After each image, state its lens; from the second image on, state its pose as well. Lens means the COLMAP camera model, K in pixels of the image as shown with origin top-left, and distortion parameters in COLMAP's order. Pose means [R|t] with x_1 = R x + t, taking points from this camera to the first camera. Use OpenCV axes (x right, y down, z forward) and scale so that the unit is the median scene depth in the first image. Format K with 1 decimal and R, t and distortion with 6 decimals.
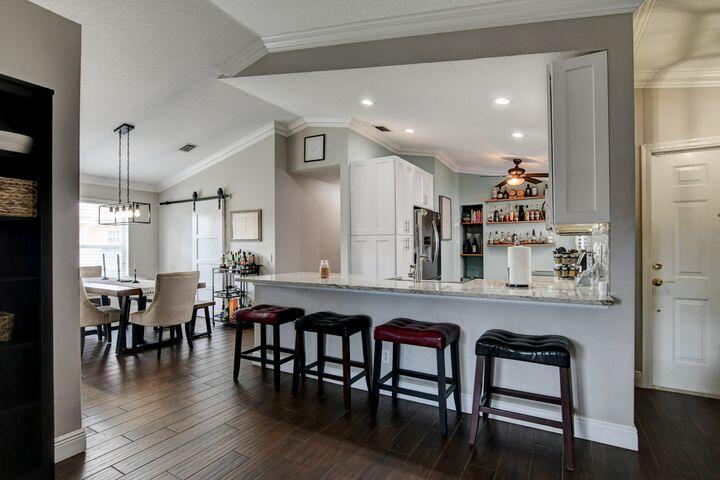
lens RADIAL K [[350.0, 0, 358.4], [0, 350.0, 246.7], [0, 0, 1]] dist [-0.030304, 0.000115]
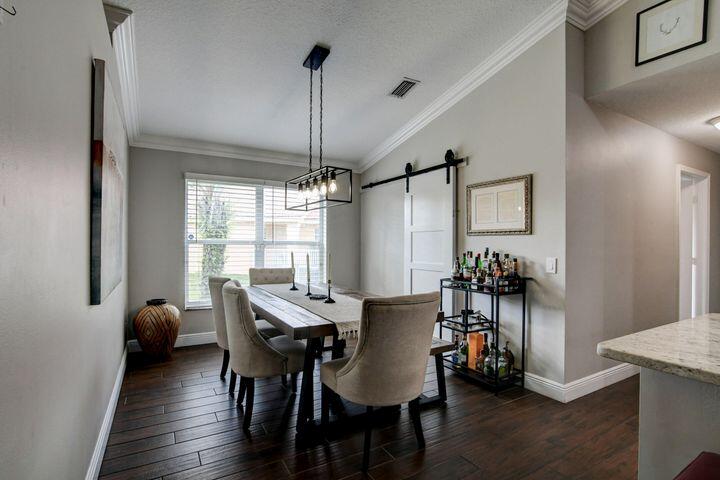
lens RADIAL K [[350.0, 0, 358.4], [0, 350.0, 246.7], [0, 0, 1]] dist [-0.030304, 0.000115]
pose [[0.870138, 0.010429, -0.492697, -0.245906], [-0.007793, 0.999942, 0.007402, 0.001918], [0.492746, -0.002602, 0.870169, 0.401911]]
